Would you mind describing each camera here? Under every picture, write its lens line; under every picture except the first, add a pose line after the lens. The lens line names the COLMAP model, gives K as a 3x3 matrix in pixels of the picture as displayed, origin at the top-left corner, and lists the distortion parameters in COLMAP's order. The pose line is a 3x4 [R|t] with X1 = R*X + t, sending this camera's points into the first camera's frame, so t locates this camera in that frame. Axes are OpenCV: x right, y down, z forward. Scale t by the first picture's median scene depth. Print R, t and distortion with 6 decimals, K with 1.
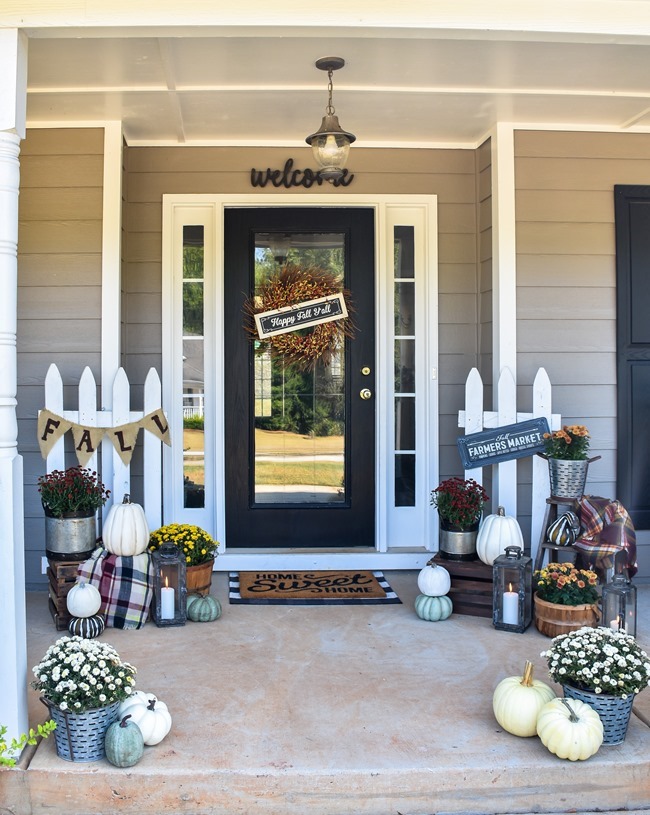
lens RADIAL K [[897.5, 0, 218.4], [0, 897.5, 358.5], [0, 0, 1]] dist [-0.069889, 0.013962]
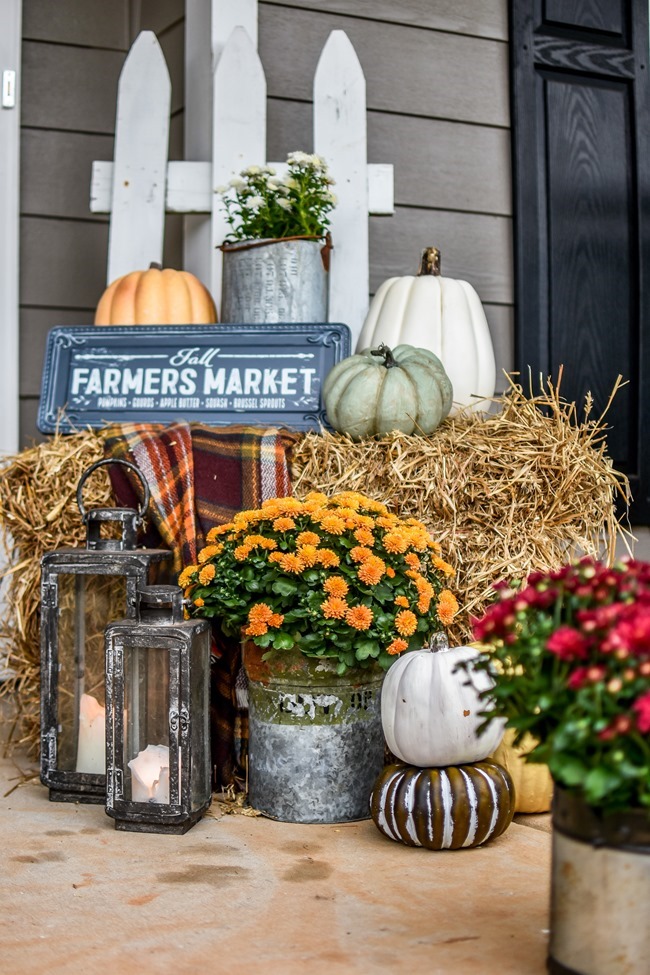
lens RADIAL K [[1614.9, 0, 271.4], [0, 1614.9, 488.9], [0, 0, 1]] dist [-0.172790, 0.121439]
pose [[0.897339, 0.008179, 0.441266, 0.073042], [-0.004700, 0.999949, -0.008977, 0.183628], [-0.441317, 0.005981, 0.897331, 0.453572]]
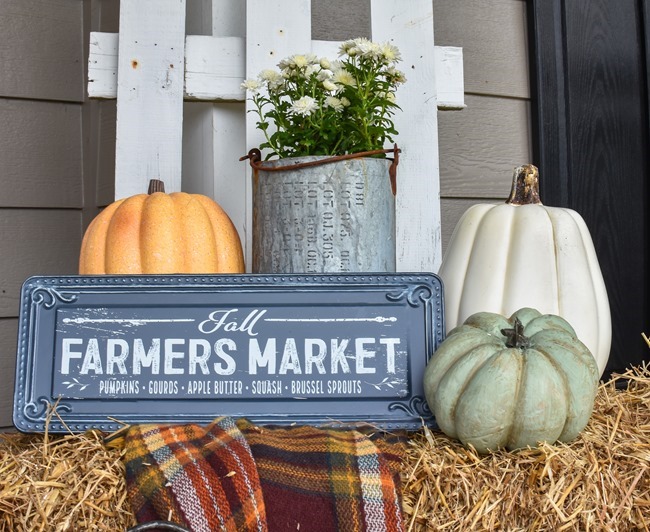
lens RADIAL K [[1236.3, 0, 354.2], [0, 1236.3, 264.5], [0, 0, 1]] dist [-0.159665, 0.037768]
pose [[0.792207, -0.013227, 0.610109, 0.125568], [0.010199, 0.999912, 0.008436, 0.121551], [-0.610168, -0.000460, 0.792272, 0.681902]]
